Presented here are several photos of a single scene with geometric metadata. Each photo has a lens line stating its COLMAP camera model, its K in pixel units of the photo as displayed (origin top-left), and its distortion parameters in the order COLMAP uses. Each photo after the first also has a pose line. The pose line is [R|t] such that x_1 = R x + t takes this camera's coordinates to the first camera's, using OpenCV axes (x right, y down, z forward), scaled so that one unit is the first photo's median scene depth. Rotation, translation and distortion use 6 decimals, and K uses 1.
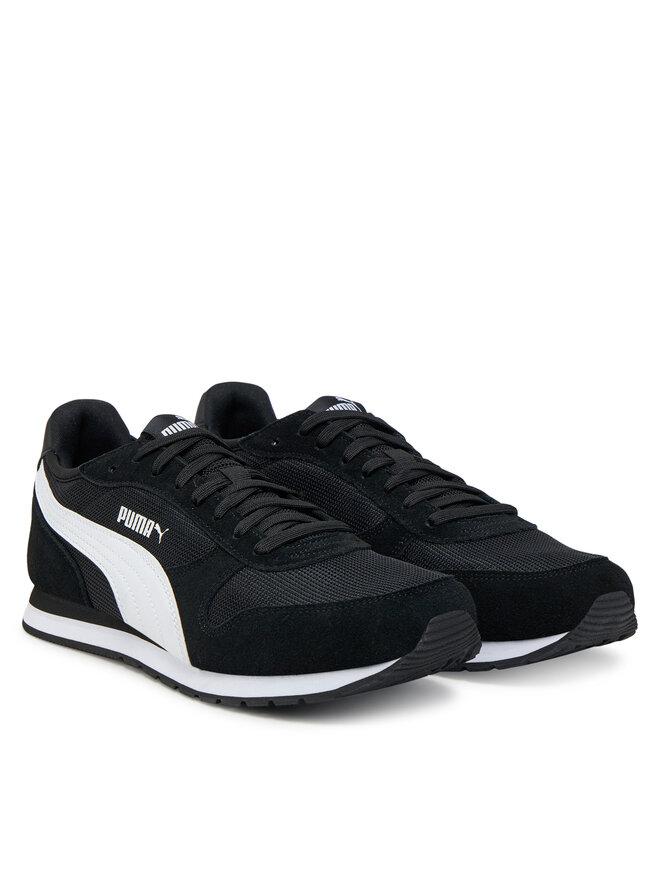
lens RADIAL K [[2590.6, 0, 330.0], [0, 2590.6, 439.9], [0, 0, 1]] dist [0.032002, 0.000000]
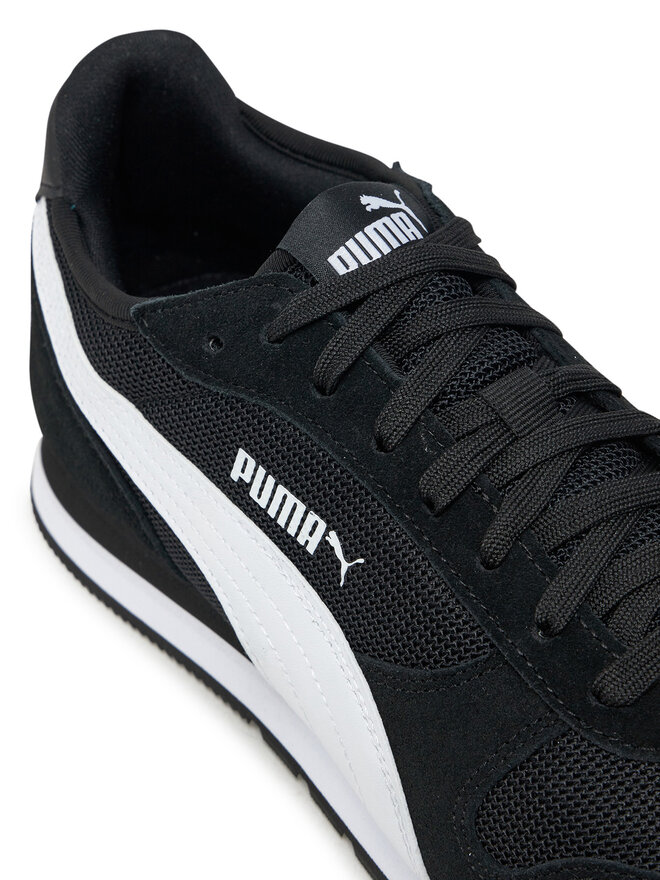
lens RADIAL K [[1896.0, 0, 330.3], [0, 1896.0, 440.1], [0, 0, 1]] dist [-0.138245, 0.000000]
pose [[0.999884, -0.014436, -0.004901, -0.065216], [0.014737, 0.832799, 0.553379, -0.144571], [-0.003907, -0.553387, 0.832915, 0.755966]]
